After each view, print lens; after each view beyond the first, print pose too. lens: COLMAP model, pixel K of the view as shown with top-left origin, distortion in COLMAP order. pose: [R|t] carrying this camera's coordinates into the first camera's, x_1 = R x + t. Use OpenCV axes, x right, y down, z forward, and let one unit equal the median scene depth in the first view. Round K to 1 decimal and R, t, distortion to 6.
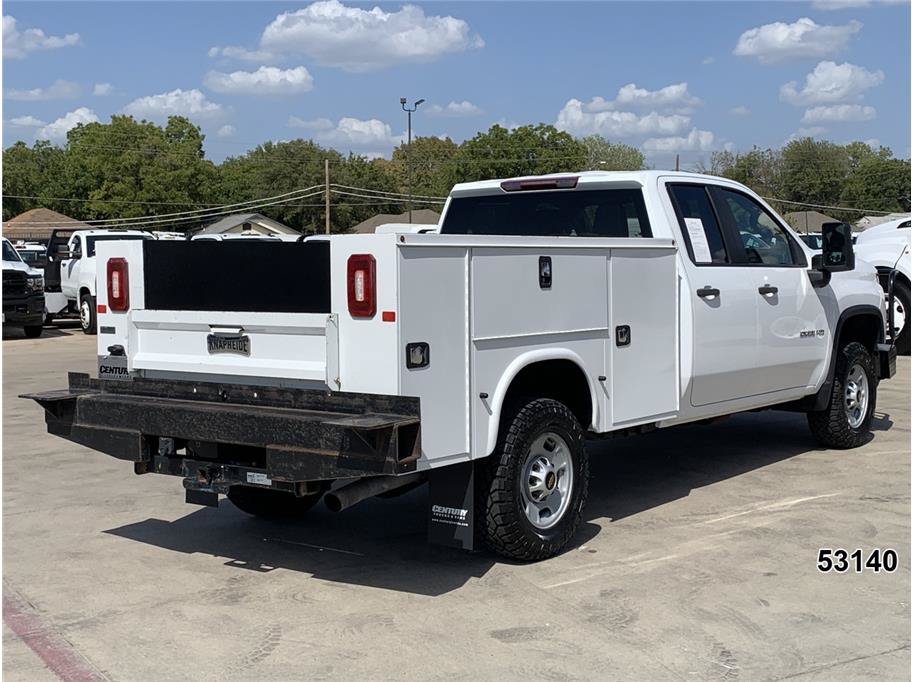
lens RADIAL K [[1421.1, 0, 395.5], [0, 1421.1, 340.2], [0, 0, 1]] dist [0.239662, -1.062237]
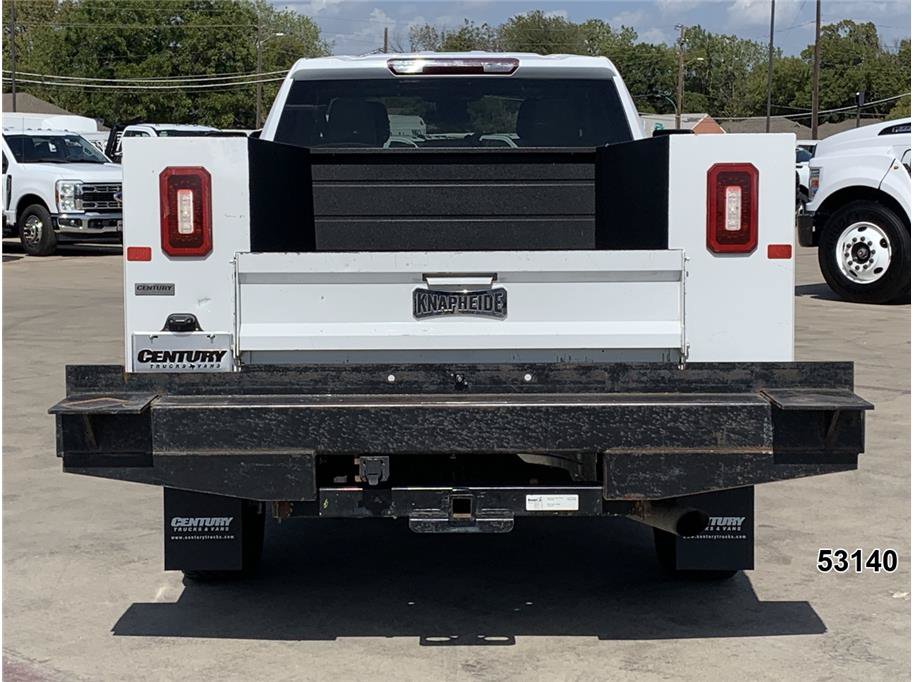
lens RADIAL K [[1974.2, 0, 456.0], [0, 1974.2, 341.0], [0, 0, 1]] dist [0.156188, 0.536623]
pose [[0.752378, -0.052552, 0.656632, -0.700377], [0.034422, 0.998587, 0.040479, -0.015856], [-0.657832, -0.007853, 0.753124, 0.326172]]
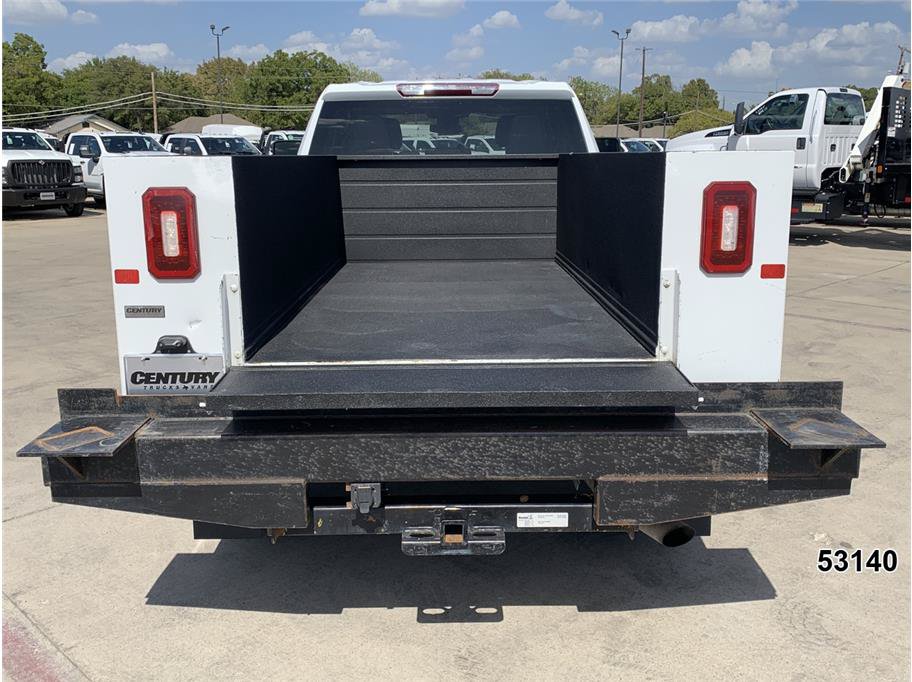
lens RADIAL K [[925.5, 0, 456.0], [0, 925.5, 341.0], [0, 0, 1]] dist [0.106649, -0.285073]
pose [[0.751525, -0.130582, 0.646652, -0.384161], [0.037633, 0.987104, 0.155596, -0.054314], [-0.658631, -0.092599, 0.746747, 0.680397]]
